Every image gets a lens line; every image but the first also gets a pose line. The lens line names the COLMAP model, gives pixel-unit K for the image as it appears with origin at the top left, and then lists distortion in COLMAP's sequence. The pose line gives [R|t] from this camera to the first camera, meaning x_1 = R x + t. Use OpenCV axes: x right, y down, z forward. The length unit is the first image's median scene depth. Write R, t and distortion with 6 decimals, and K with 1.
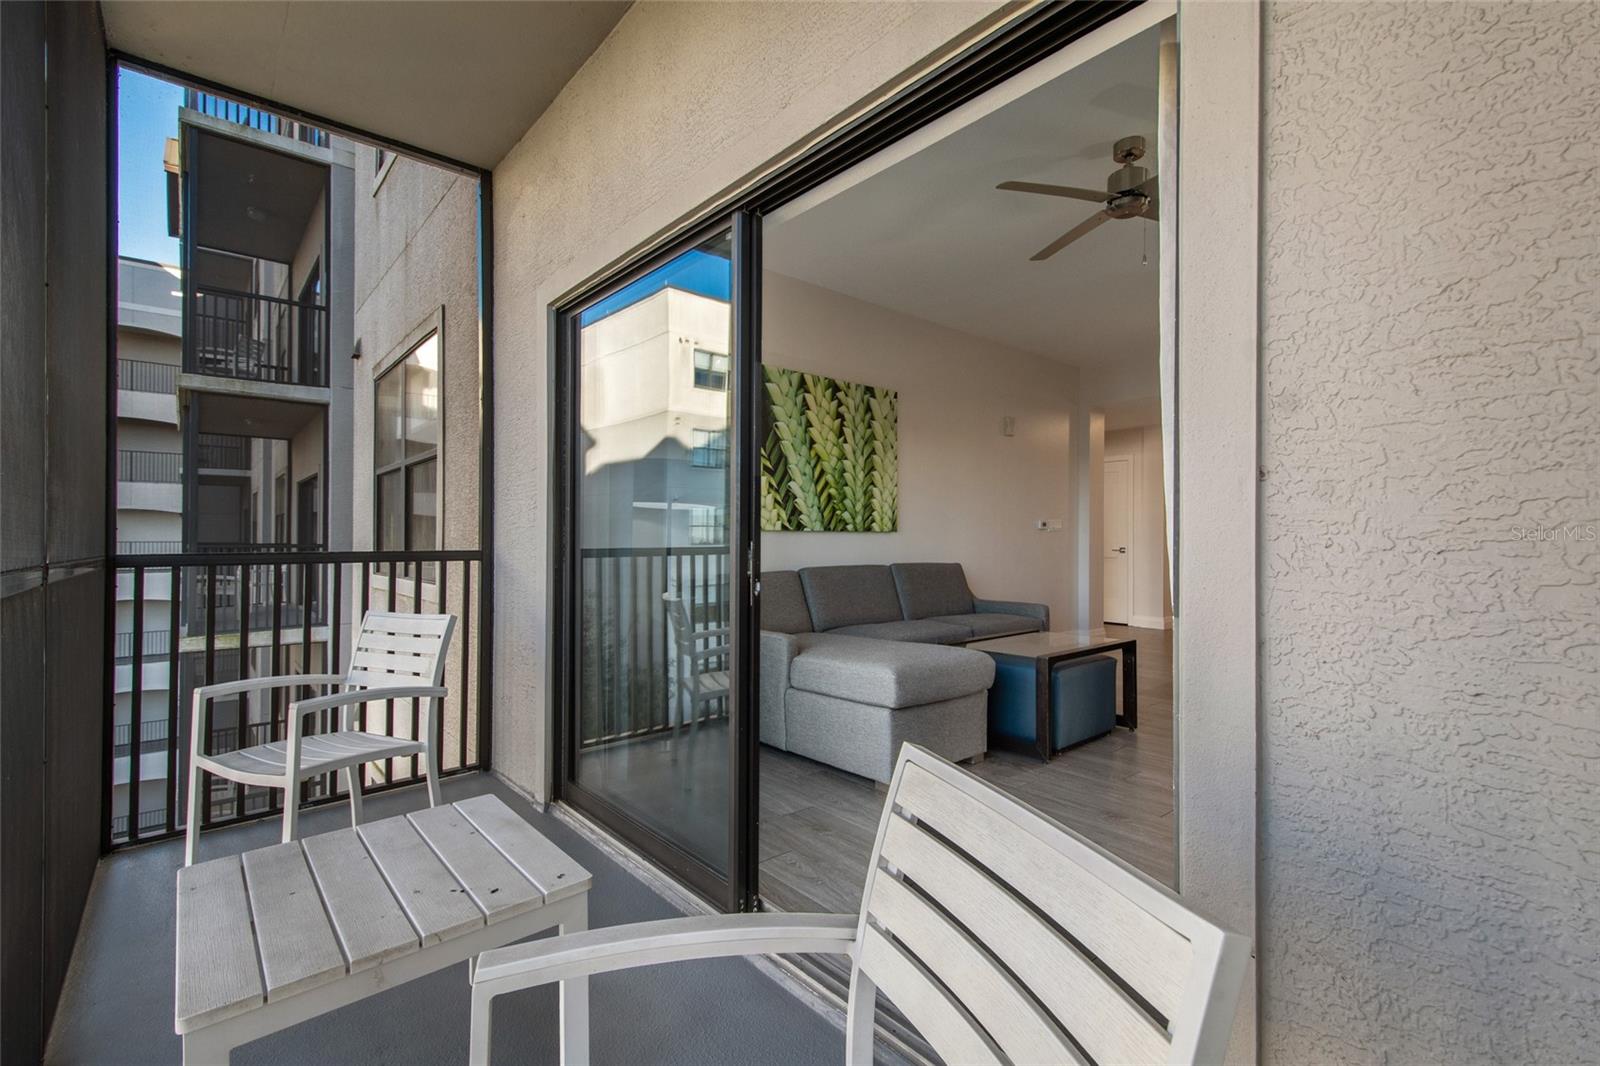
lens RADIAL K [[707.8, 0, 818.9], [0, 707.8, 528.7], [0, 0, 1]] dist [0.020557, -0.006493]
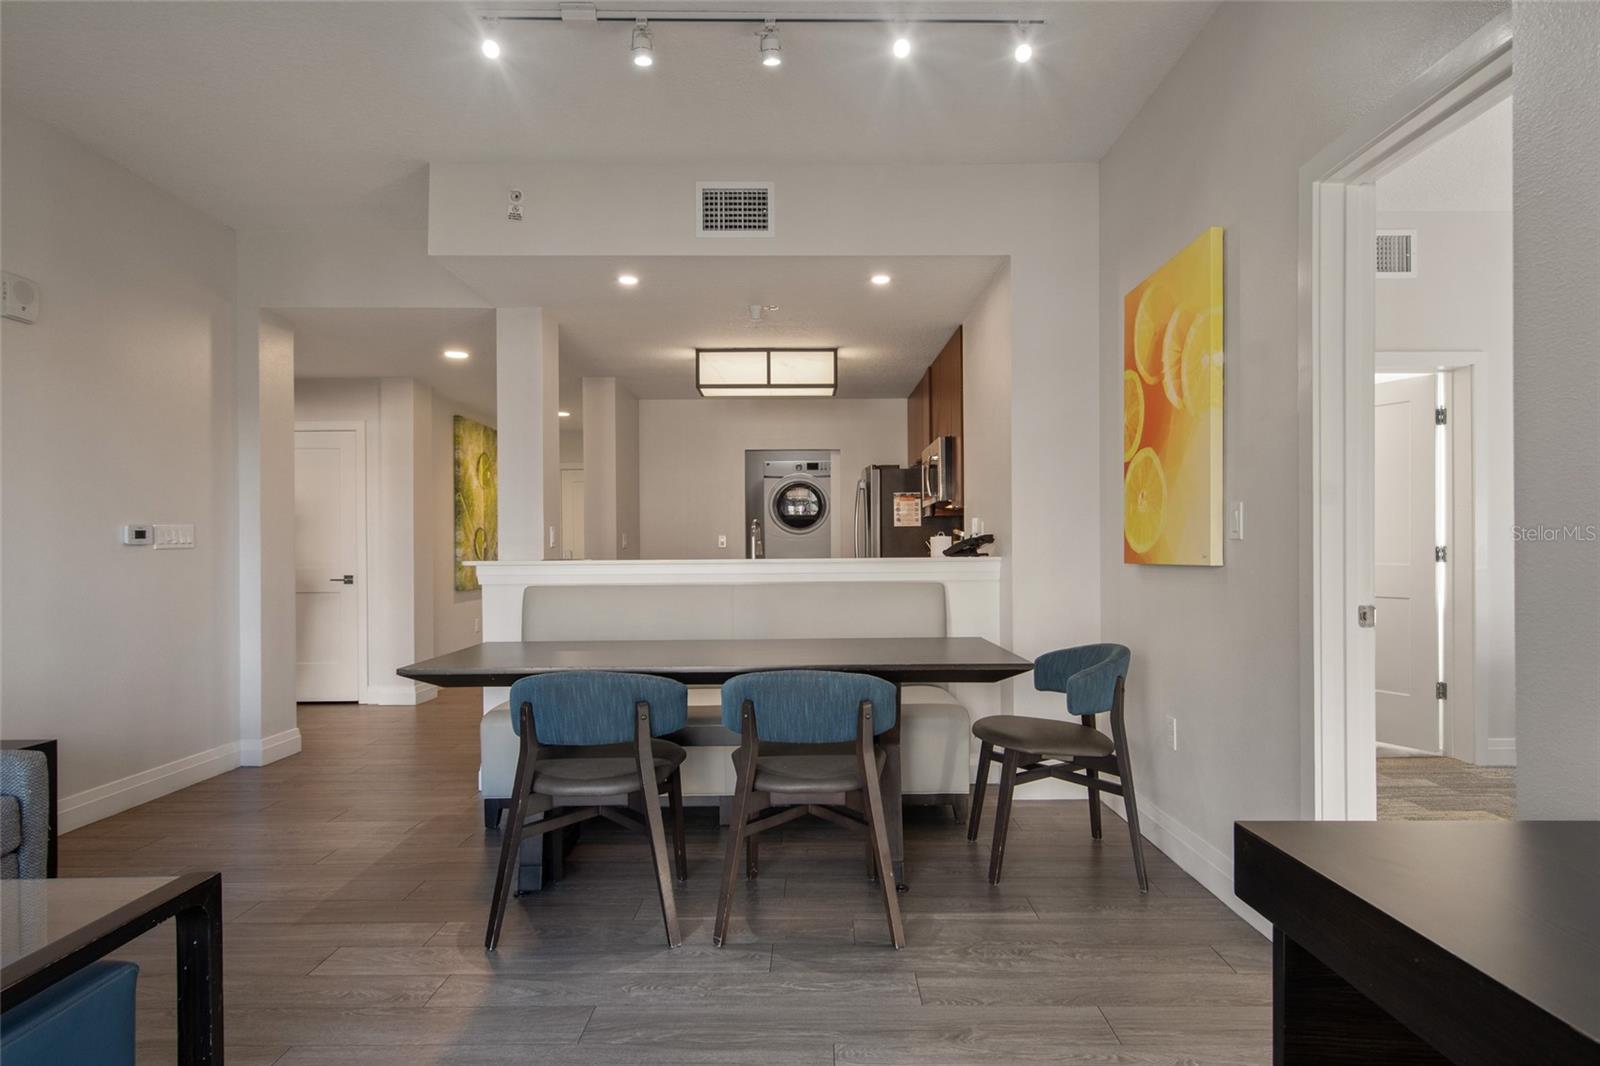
lens RADIAL K [[841.0, 0, 799.1], [0, 841.0, 557.1], [0, 0, 1]] dist [0.012465, 0.000283]
pose [[0.663469, -0.007880, 0.748162, 0.258192], [-0.005551, 0.999865, 0.015453, -0.002104], [-0.748183, -0.014406, 0.663336, 0.415344]]
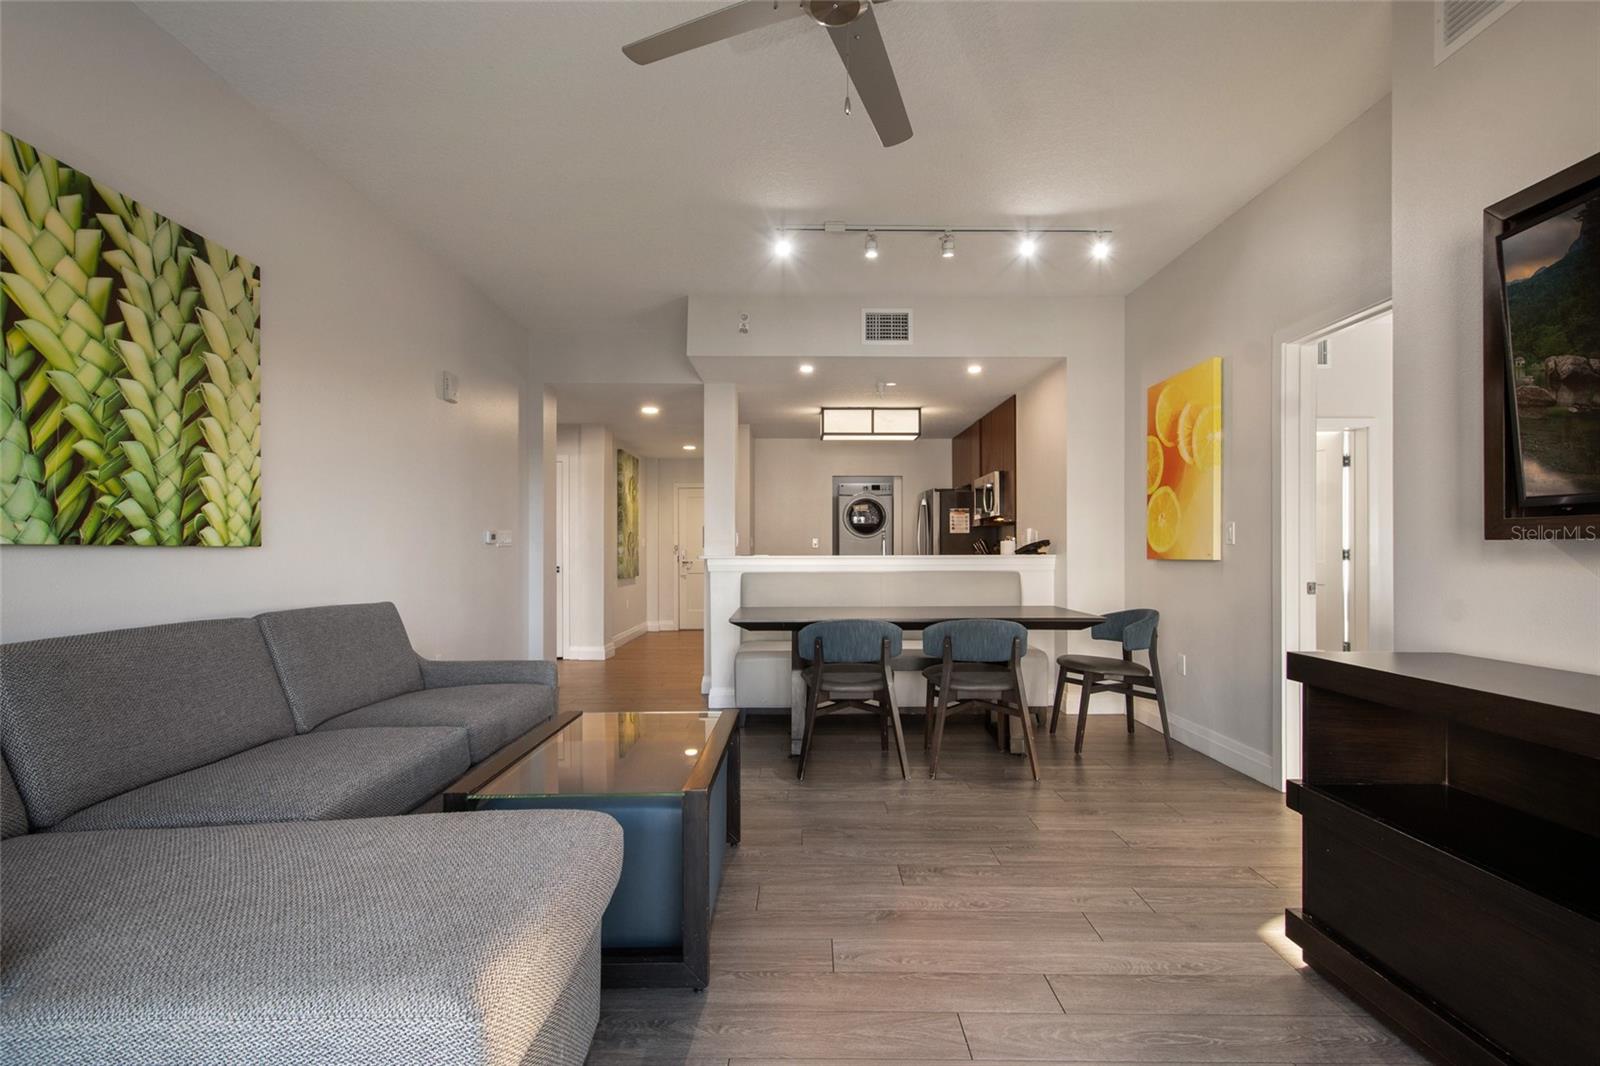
lens RADIAL K [[707.8, 0, 802.4], [0, 707.8, 554.2], [0, 0, 1]] dist [0.020557, -0.006493]
pose [[0.658598, -0.002632, 0.752491, -0.020429], [-0.010597, 0.999862, 0.012772, -0.000935], [-0.752421, -0.016385, 0.658479, 0.406176]]
